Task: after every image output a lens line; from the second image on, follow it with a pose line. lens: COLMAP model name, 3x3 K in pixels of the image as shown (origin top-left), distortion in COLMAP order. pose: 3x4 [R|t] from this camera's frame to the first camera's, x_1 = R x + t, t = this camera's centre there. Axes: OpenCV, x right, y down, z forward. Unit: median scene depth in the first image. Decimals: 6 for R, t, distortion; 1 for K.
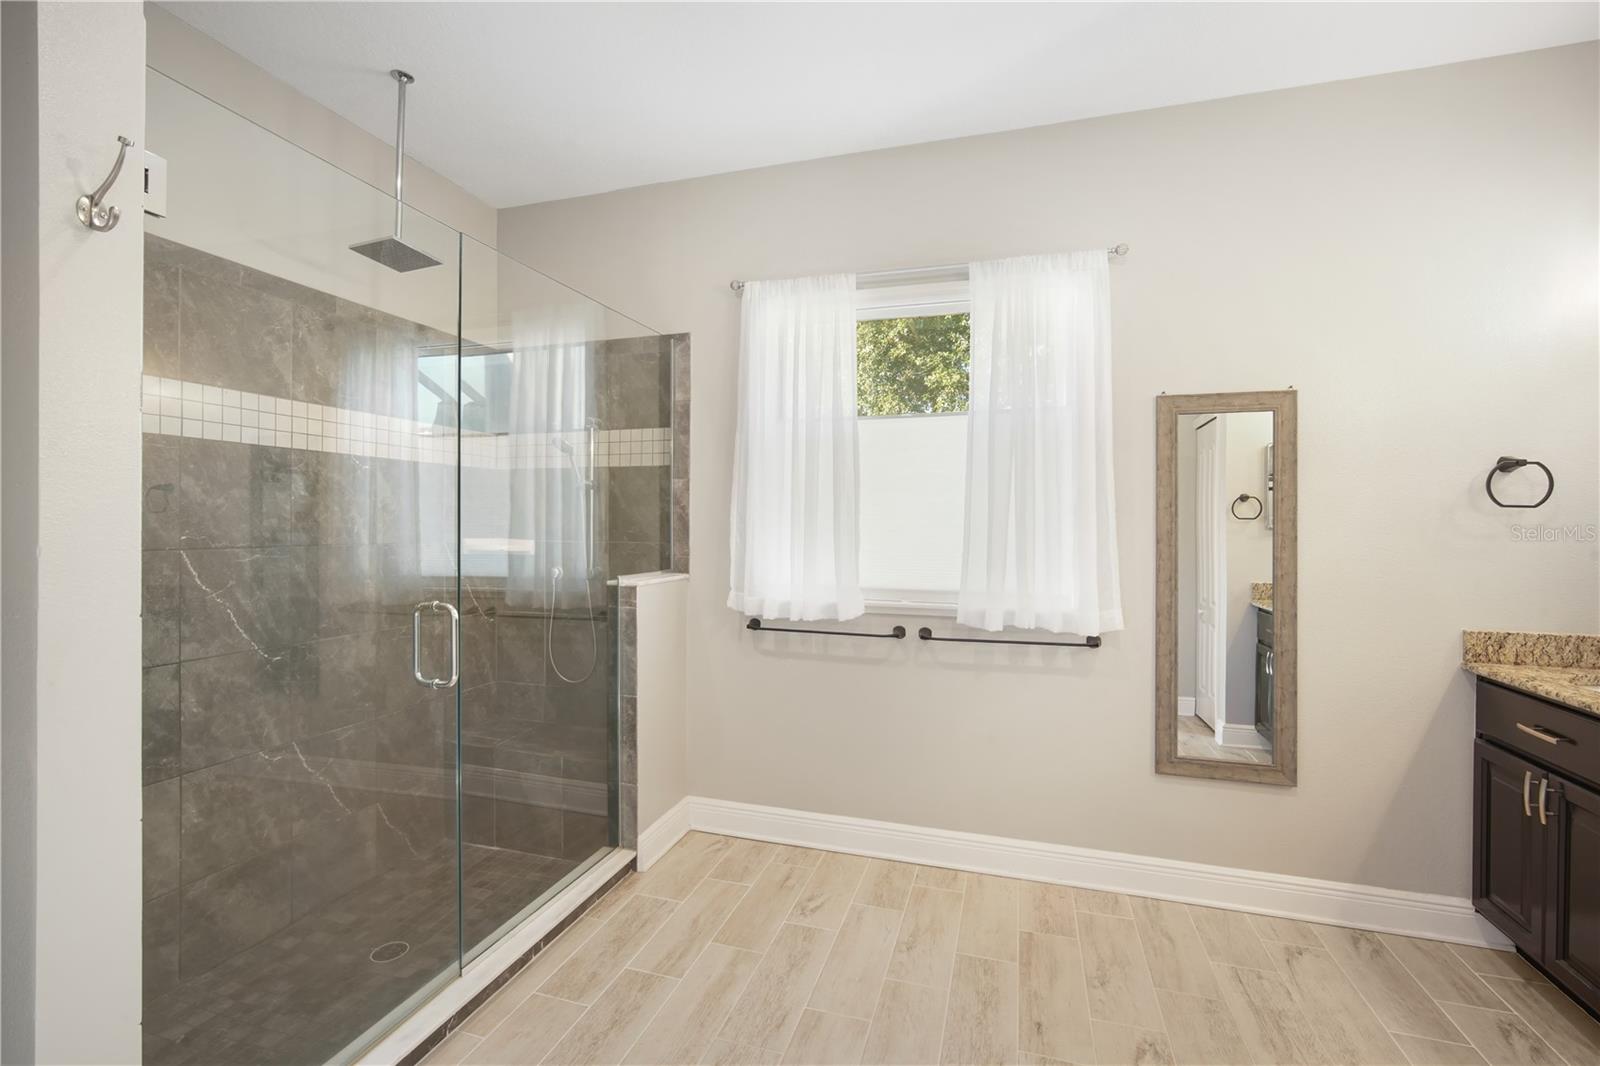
lens RADIAL K [[702.9, 0, 797.2], [0, 702.9, 530.4], [0, 0, 1]] dist [-0.015453, 0.001595]
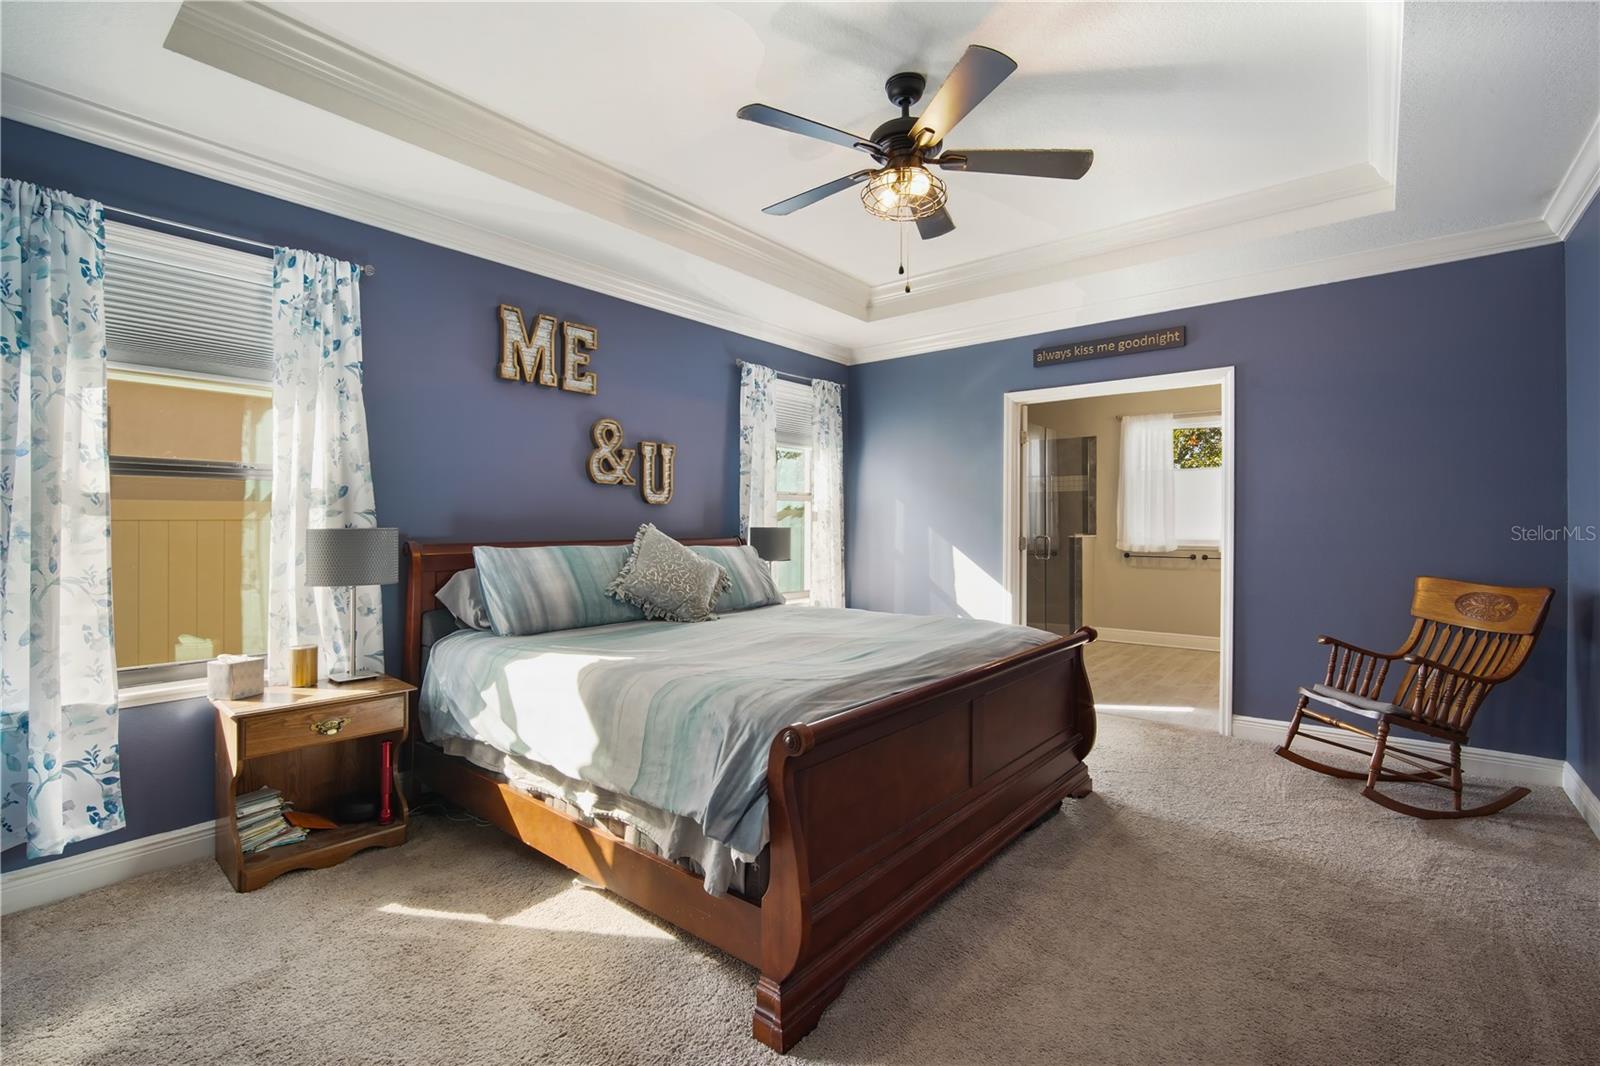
lens RADIAL K [[702.9, 0, 804.0], [0, 702.9, 530.0], [0, 0, 1]] dist [-0.015453, 0.001595]
pose [[0.932733, -0.003162, -0.360553, -0.275932], [0.002705, 0.999995, -0.001774, 0.056898], [0.360557, 0.000679, 0.932737, -2.022163]]
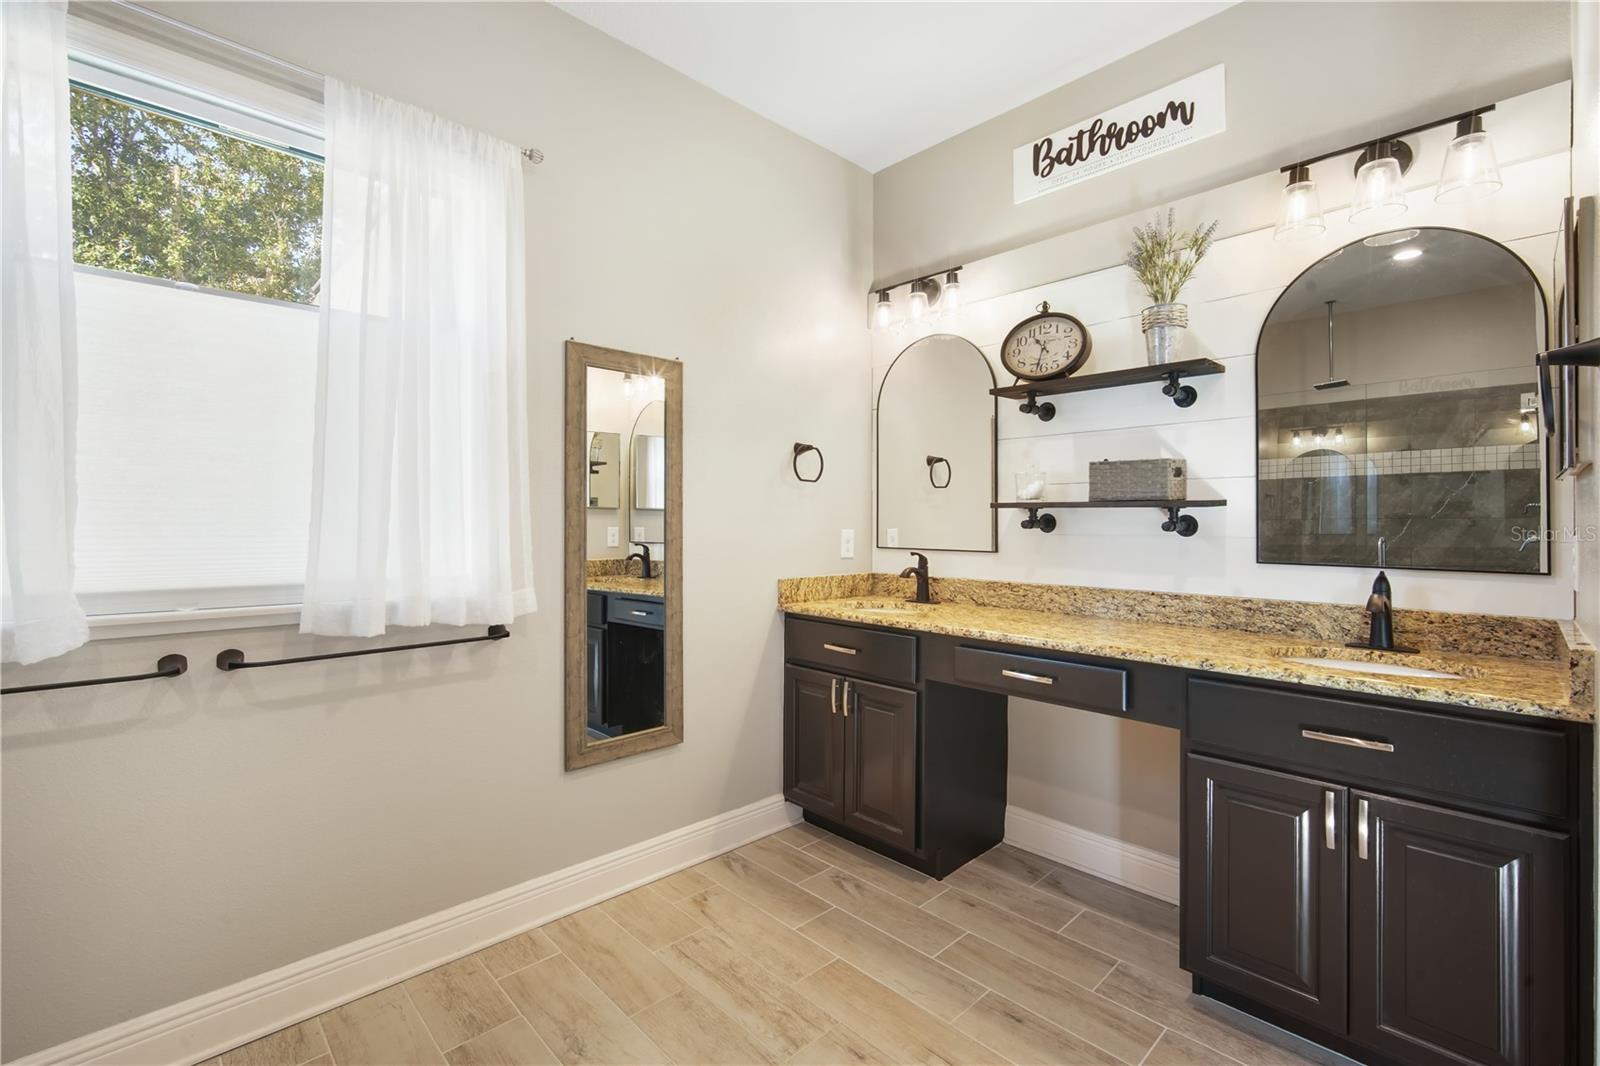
lens RADIAL K [[702.9, 0, 802.8], [0, 702.9, 517.7], [0, 0, 1]] dist [-0.015453, 0.001595]
pose [[0.473895, 0.001141, 0.880581, -0.119405], [0.006404, 0.999968, -0.004742, 0.036291], [-0.880558, 0.007887, 0.473872, 0.325680]]
